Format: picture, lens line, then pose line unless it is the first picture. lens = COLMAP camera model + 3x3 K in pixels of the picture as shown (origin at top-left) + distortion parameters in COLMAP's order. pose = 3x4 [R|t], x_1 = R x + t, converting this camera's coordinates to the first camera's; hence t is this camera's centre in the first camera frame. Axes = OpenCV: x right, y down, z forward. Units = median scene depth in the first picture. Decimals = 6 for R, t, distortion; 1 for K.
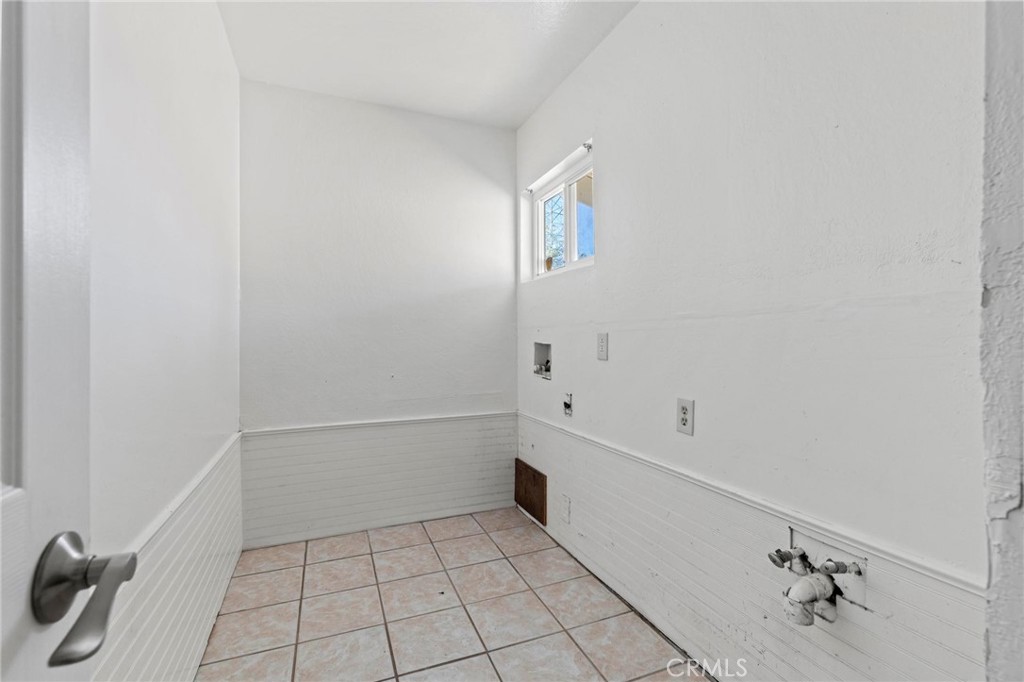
lens RADIAL K [[461.2, 0, 518.8], [0, 461.2, 335.8], [0, 0, 1]] dist [0.007130, -0.000445]
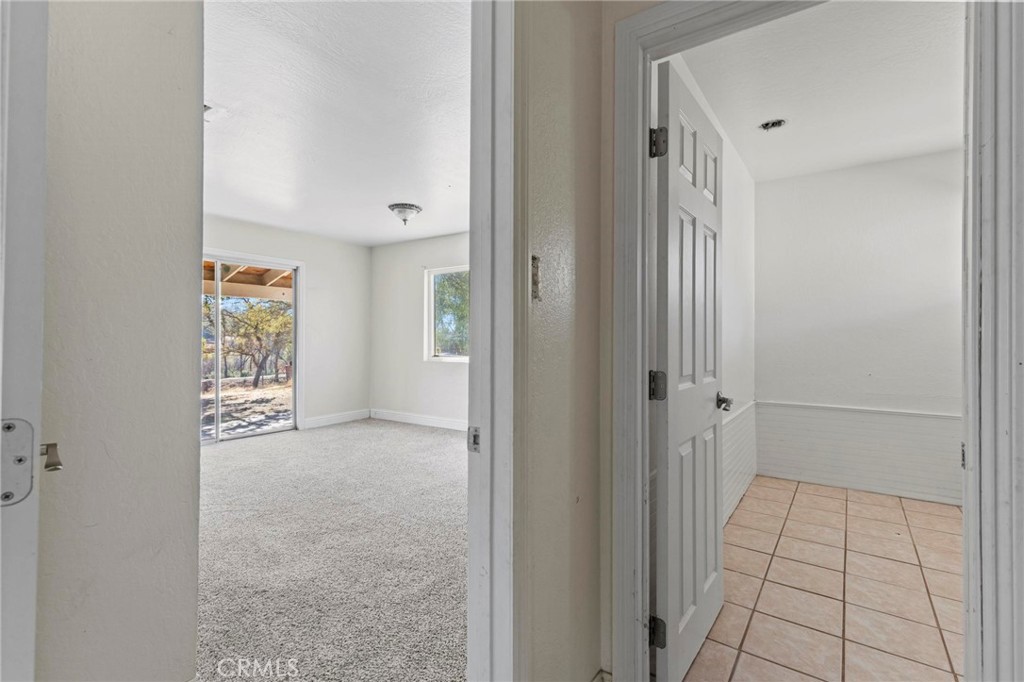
lens RADIAL K [[461.2, 0, 517.4], [0, 461.2, 332.4], [0, 0, 1]] dist [0.007130, -0.000445]
pose [[0.526624, -0.000102, -0.850098, 0.357413], [0.001085, 0.999999, 0.000552, -0.035110], [0.850098, -0.001213, 0.526624, -0.595151]]
